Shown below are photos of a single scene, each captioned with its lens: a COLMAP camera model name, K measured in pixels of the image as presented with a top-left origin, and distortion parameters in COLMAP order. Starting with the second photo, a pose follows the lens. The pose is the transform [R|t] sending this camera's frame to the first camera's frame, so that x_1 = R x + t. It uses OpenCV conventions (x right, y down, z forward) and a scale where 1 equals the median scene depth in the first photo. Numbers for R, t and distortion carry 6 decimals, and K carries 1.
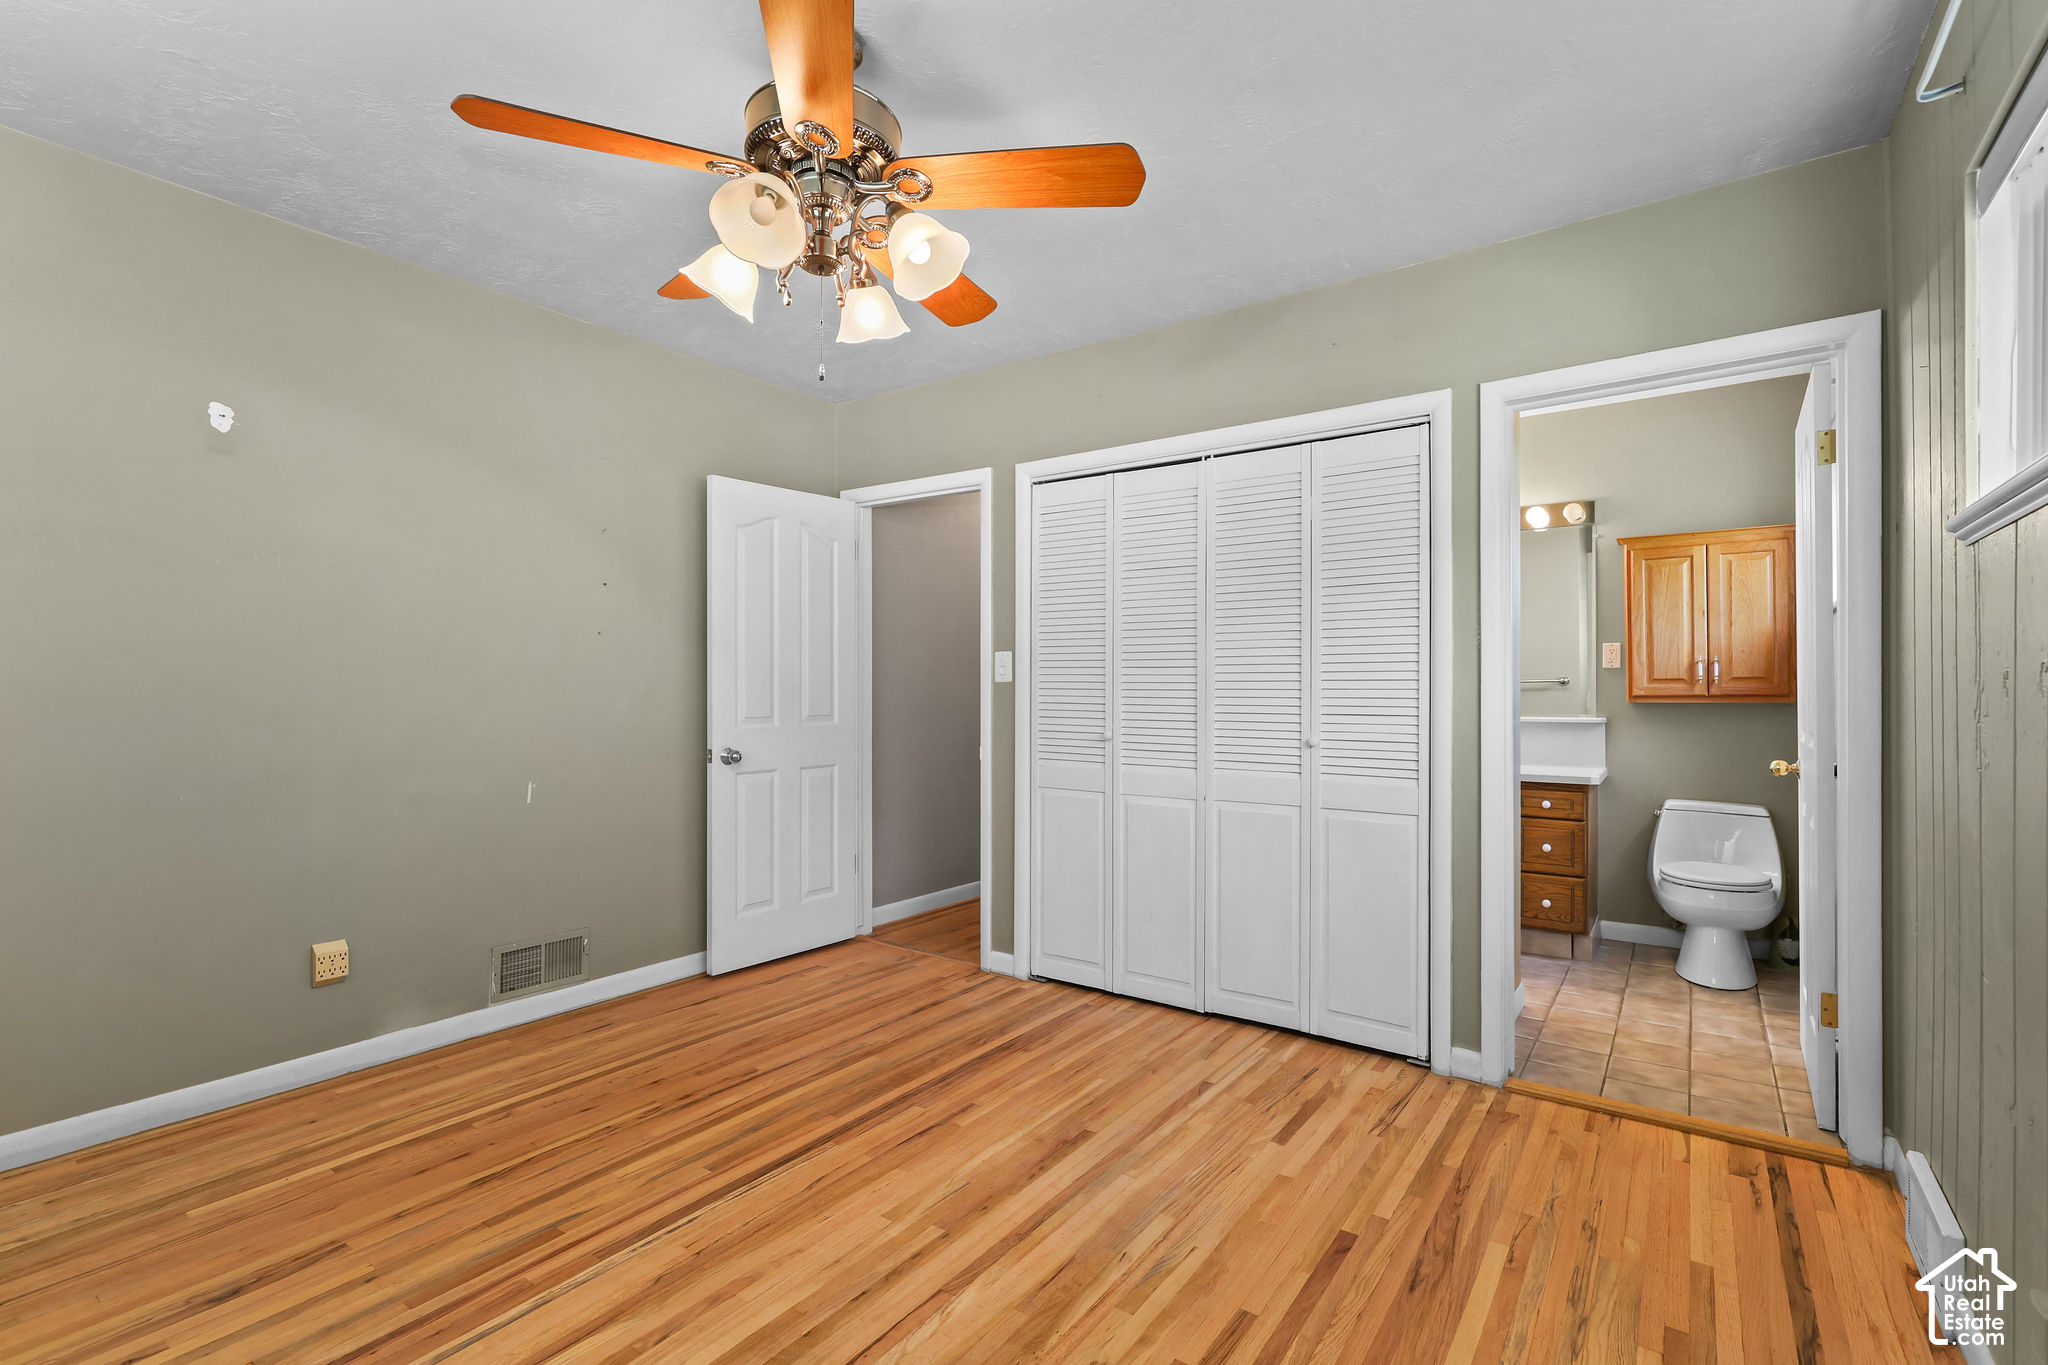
lens RADIAL K [[921.7, 0, 1024.0], [0, 921.7, 685.5], [0, 0, 1]] dist [-0.004588, 0.002635]
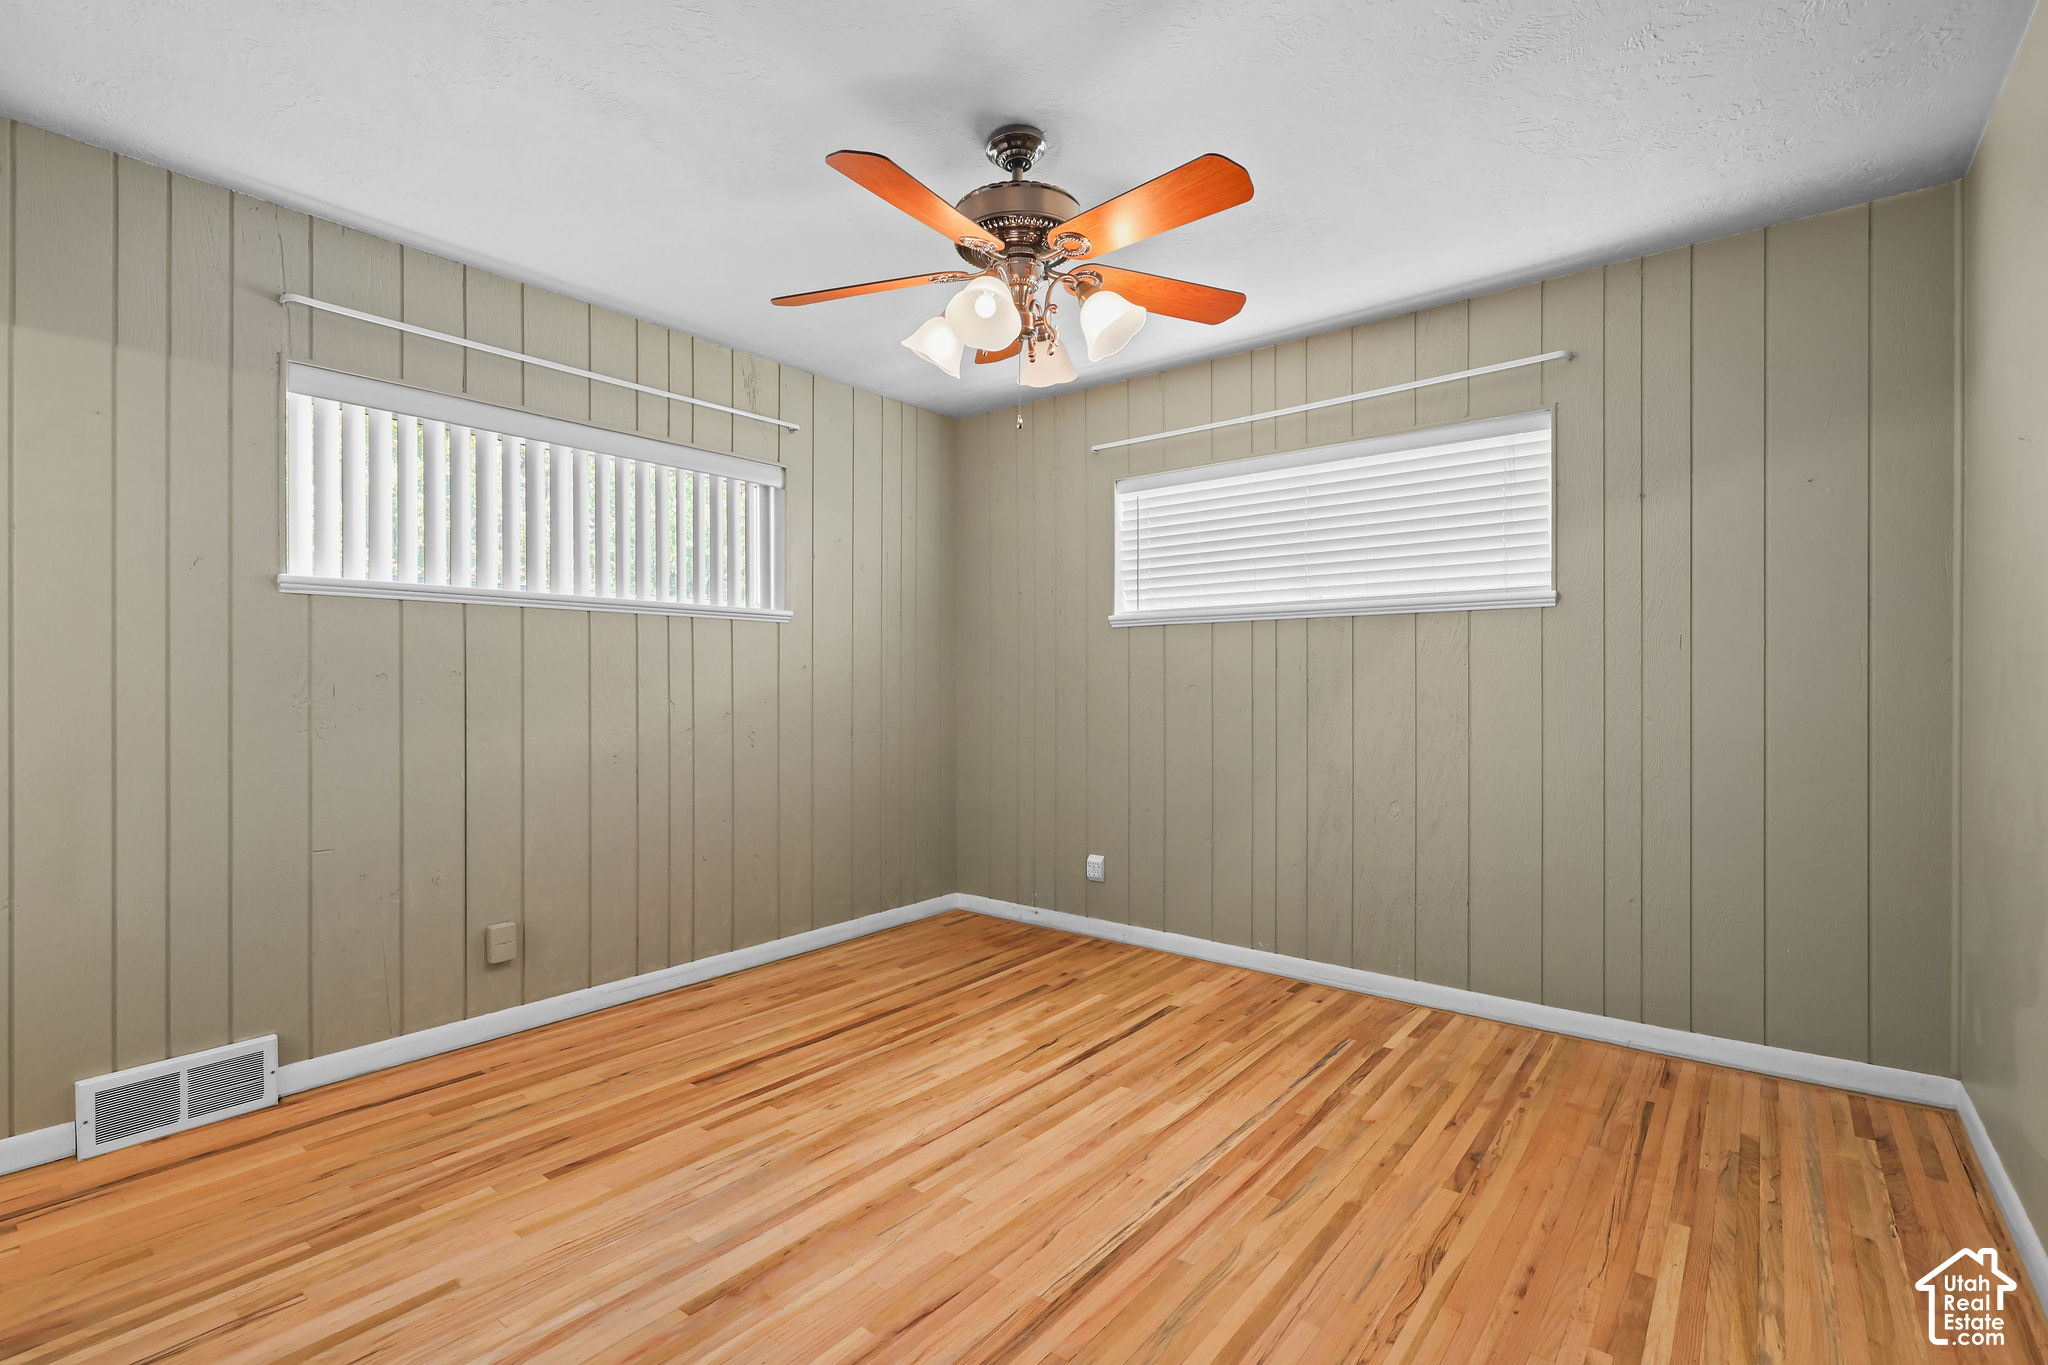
lens RADIAL K [[921.7, 0, 1024.4], [0, 921.7, 685.3], [0, 0, 1]] dist [-0.004588, 0.002635]
pose [[-0.998642, -0.003049, 0.052013, -0.266368], [-0.003278, 0.999985, -0.004336, 0.010466], [-0.051999, -0.004501, -0.998637, 2.032908]]
